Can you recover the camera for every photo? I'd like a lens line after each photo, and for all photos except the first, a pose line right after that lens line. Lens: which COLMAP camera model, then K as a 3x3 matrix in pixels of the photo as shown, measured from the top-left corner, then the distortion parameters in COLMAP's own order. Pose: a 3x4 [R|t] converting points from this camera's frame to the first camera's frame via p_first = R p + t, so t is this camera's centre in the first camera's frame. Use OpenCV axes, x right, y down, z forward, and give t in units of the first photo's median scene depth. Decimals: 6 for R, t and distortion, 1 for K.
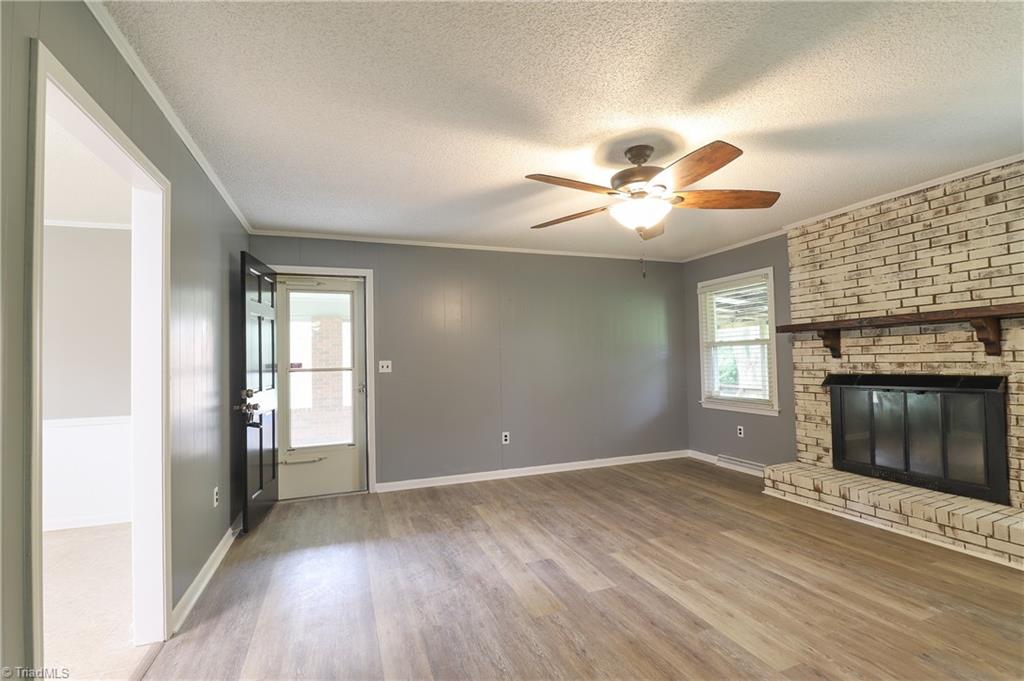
lens RADIAL K [[463.3, 0, 516.2], [0, 463.3, 345.7], [0, 0, 1]] dist [-0.002489, -0.005939]
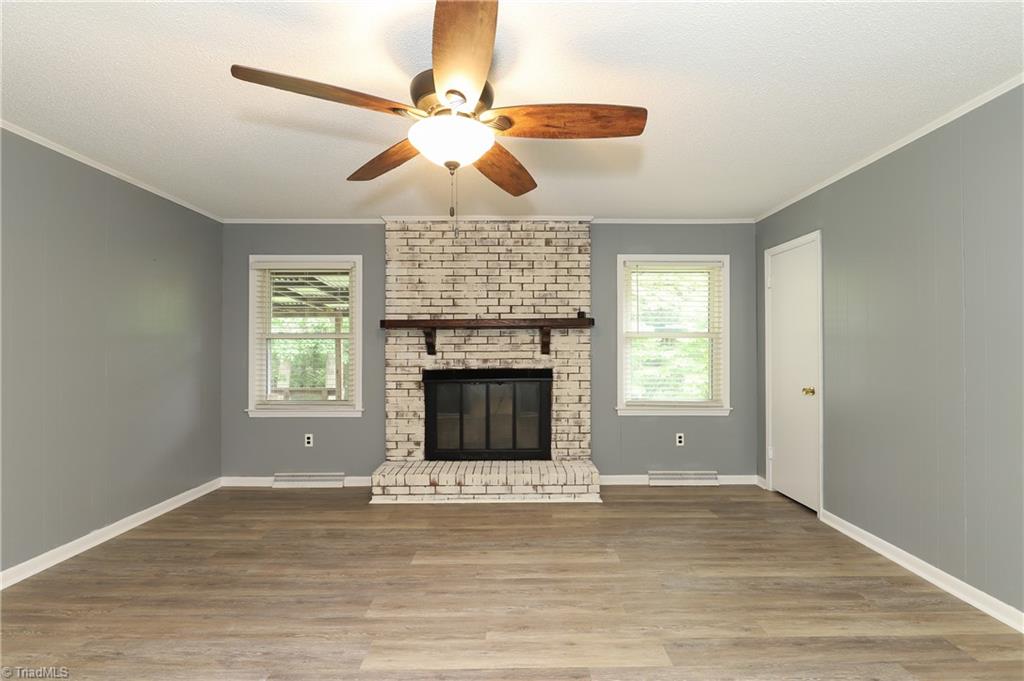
lens RADIAL K [[463.3, 0, 516.2], [0, 463.3, 345.7], [0, 0, 1]] dist [-0.002489, -0.005939]
pose [[0.348428, 0.028516, 0.936902, -0.261971], [-0.034711, 0.999244, -0.017505, 0.019747], [-0.936693, -0.026422, 0.349155, 0.502675]]
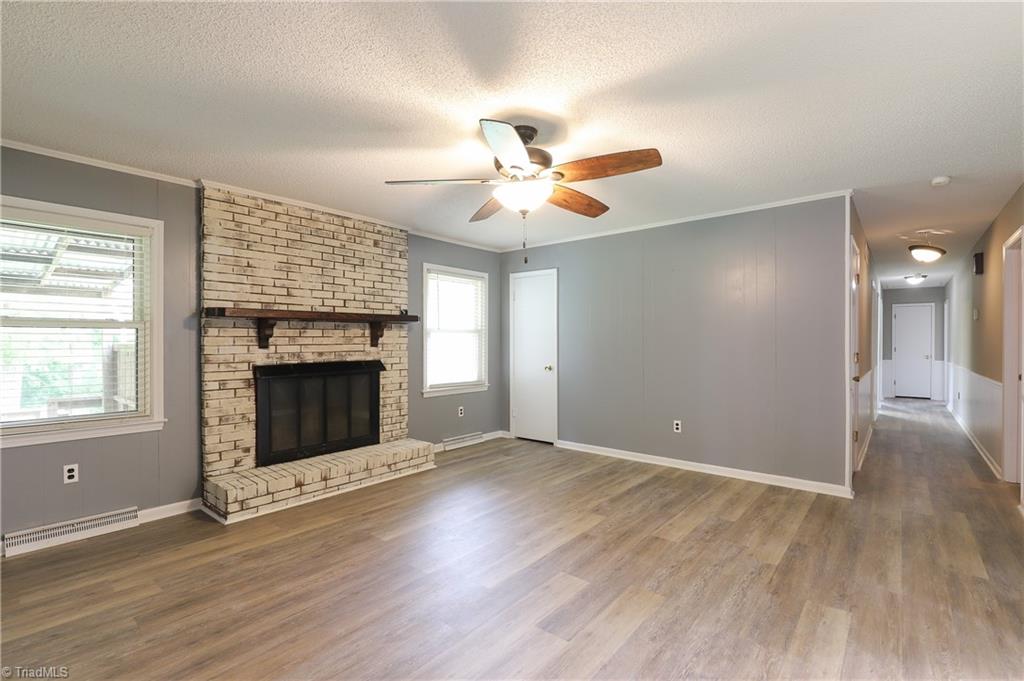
lens RADIAL K [[463.3, 0, 516.2], [0, 463.3, 345.7], [0, 0, 1]] dist [-0.002489, -0.005939]
pose [[-0.491395, 0.014630, 0.870814, -0.436740], [-0.014423, 0.999585, -0.024932, 0.041447], [-0.870818, -0.024812, -0.490980, 1.137383]]
